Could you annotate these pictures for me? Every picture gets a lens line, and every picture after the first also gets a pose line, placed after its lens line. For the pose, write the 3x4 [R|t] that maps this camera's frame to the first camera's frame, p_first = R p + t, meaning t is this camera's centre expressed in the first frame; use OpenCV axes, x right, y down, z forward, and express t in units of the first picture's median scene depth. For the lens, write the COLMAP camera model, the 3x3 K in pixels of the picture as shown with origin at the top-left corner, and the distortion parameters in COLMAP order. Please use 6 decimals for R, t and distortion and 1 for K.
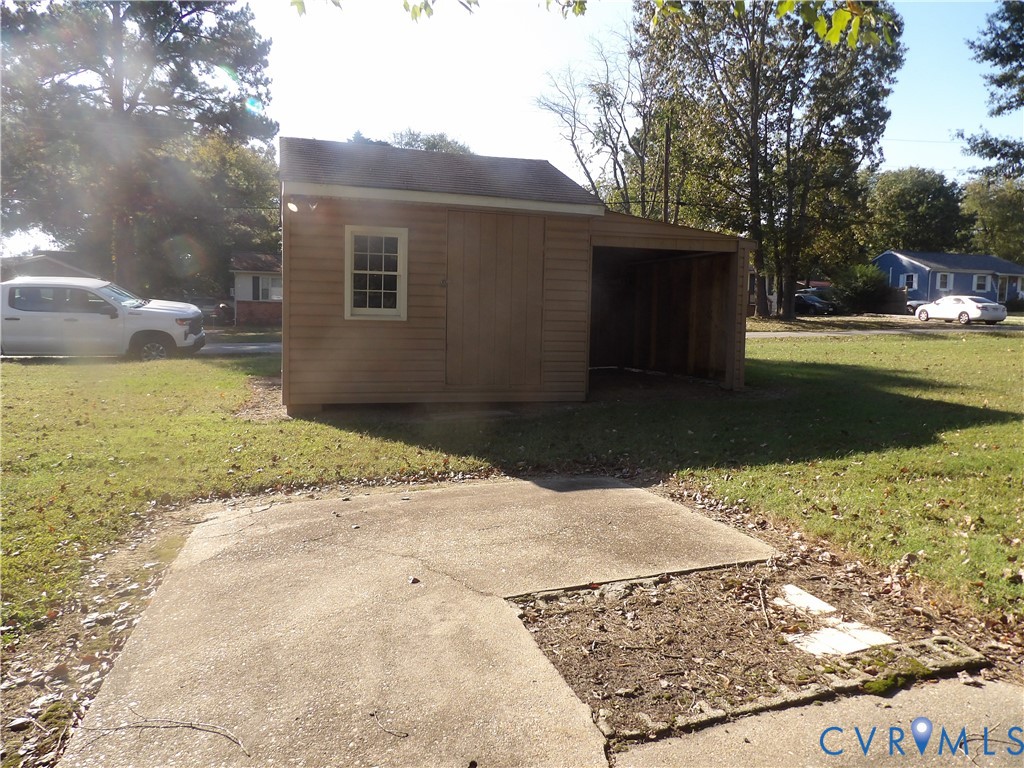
lens RADIAL K [[726.8, 0, 516.2], [0, 726.8, 379.2], [0, 0, 1]] dist [-0.043698, 0.052313]
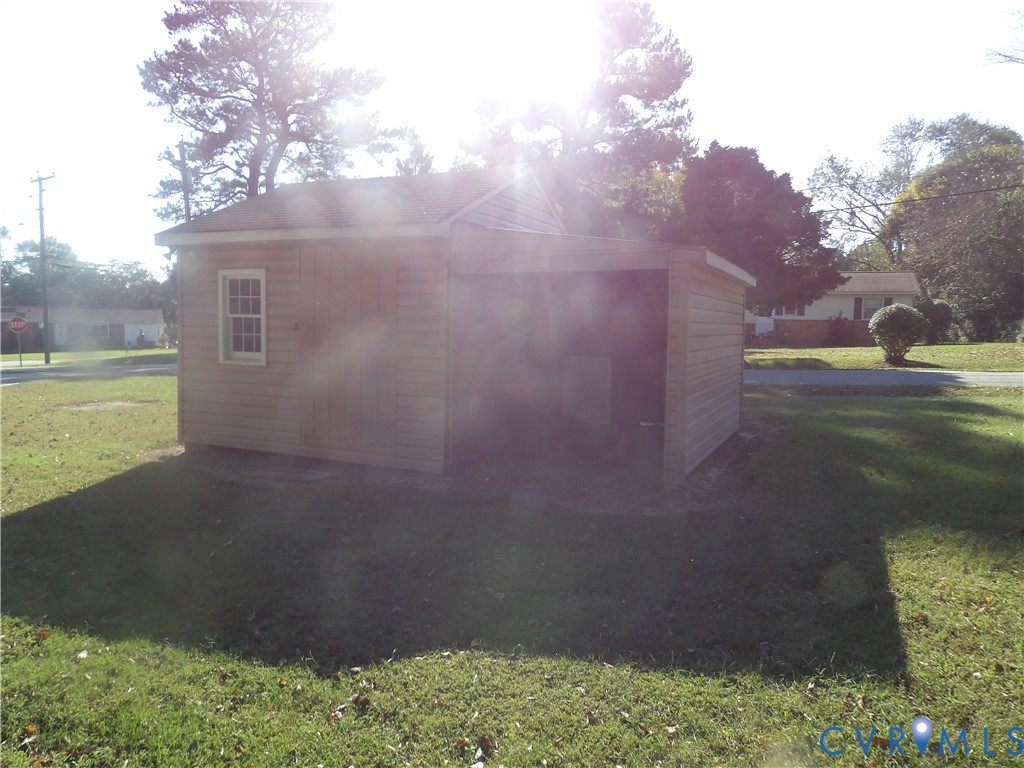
lens RADIAL K [[726.8, 0, 516.2], [0, 726.8, 379.2], [0, 0, 1]] dist [-0.043698, 0.052313]
pose [[0.701575, 0.052739, -0.710641, 0.748398], [-0.069766, 0.997550, 0.005155, -0.091575], [0.709172, 0.045962, 0.703536, 0.570754]]
